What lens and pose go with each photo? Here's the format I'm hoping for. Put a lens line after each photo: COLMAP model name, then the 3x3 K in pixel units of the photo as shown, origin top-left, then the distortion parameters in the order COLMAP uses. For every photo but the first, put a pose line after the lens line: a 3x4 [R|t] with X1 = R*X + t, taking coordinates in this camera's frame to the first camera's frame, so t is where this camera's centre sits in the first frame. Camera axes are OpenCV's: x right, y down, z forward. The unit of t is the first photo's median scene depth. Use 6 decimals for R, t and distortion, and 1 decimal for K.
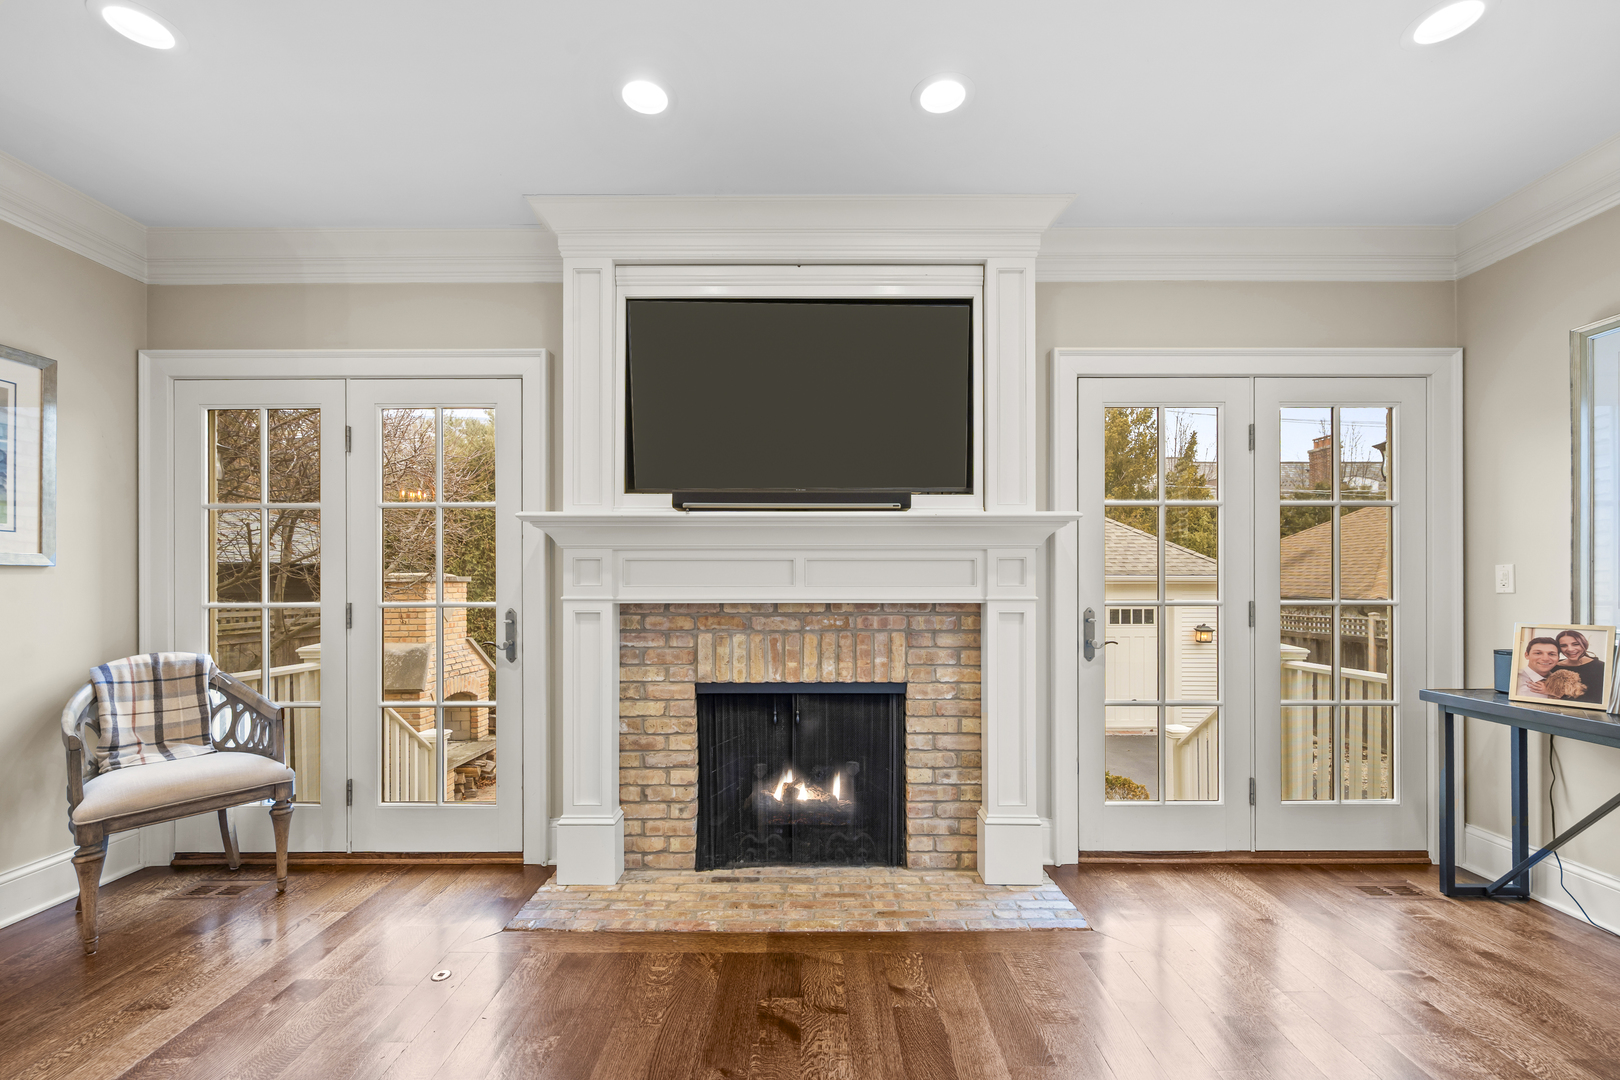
lens RADIAL K [[637.2, 0, 850.2], [0, 637.2, 579.2], [0, 0, 1]] dist [-0.000194, -0.000096]
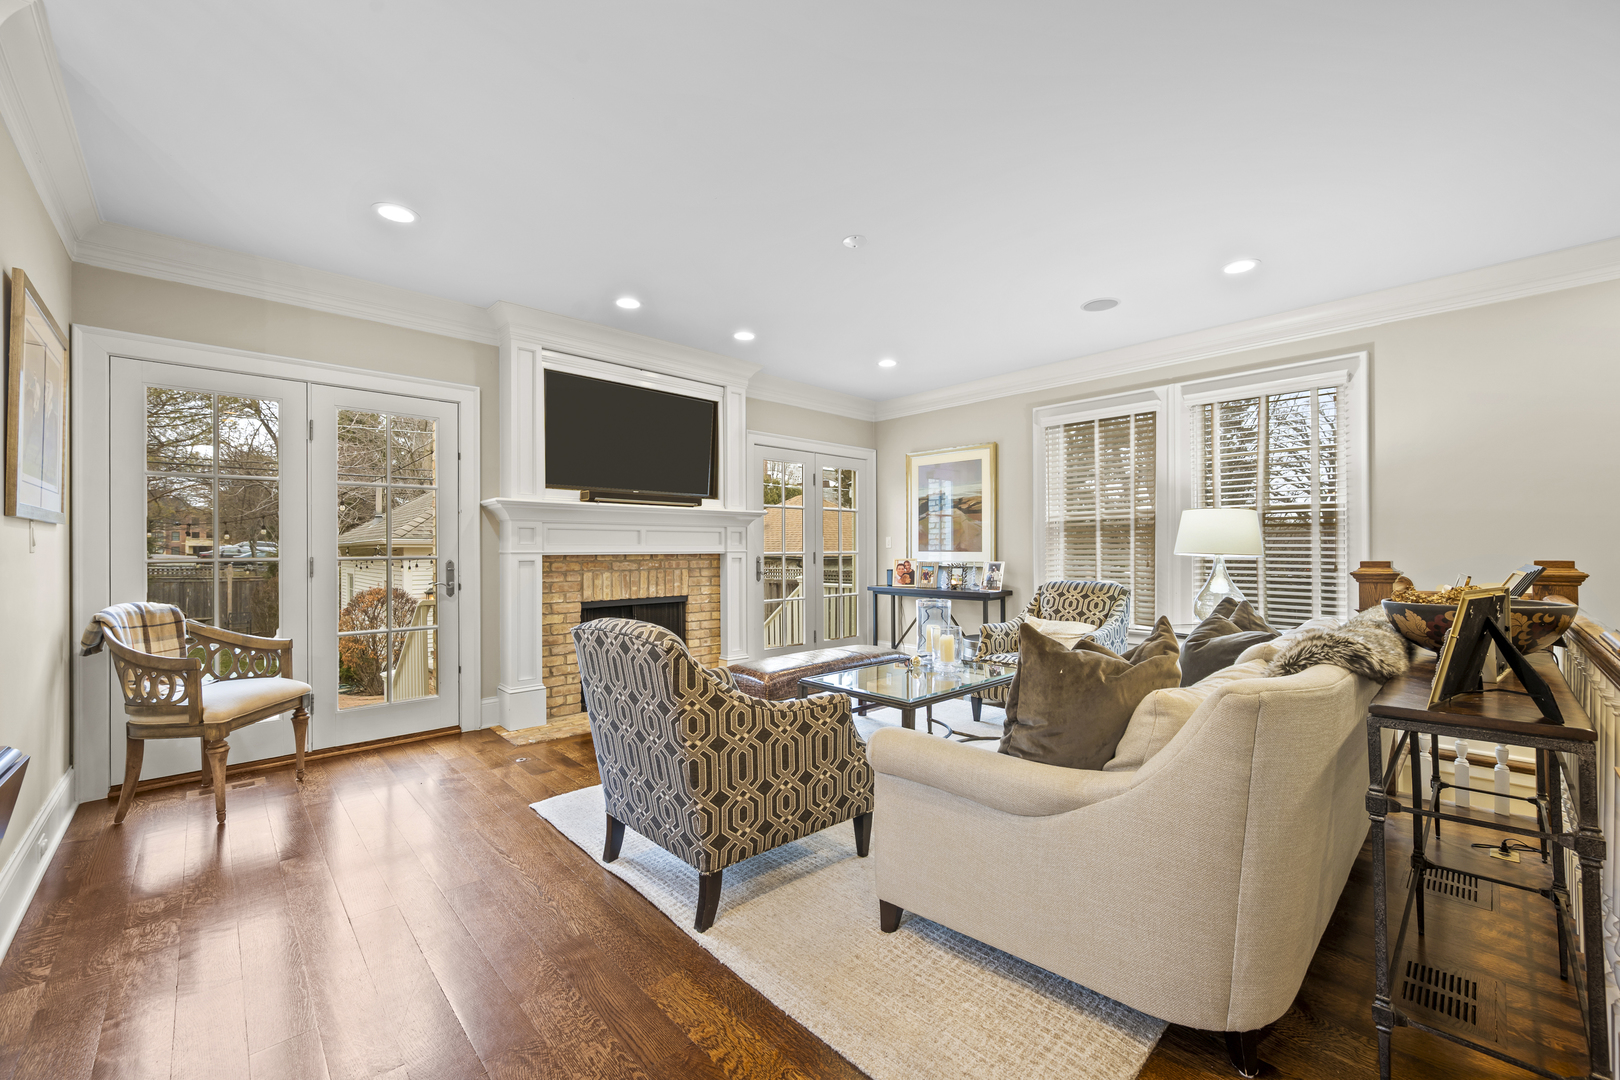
lens RADIAL K [[637.2, 0, 813.6], [0, 637.2, 542.4], [0, 0, 1]] dist [-0.000194, -0.000096]
pose [[0.719677, 0.004317, 0.694295, -0.977917], [-0.001155, 0.999987, -0.005021, 0.011911], [-0.694308, 0.002812, 0.719673, -0.648630]]
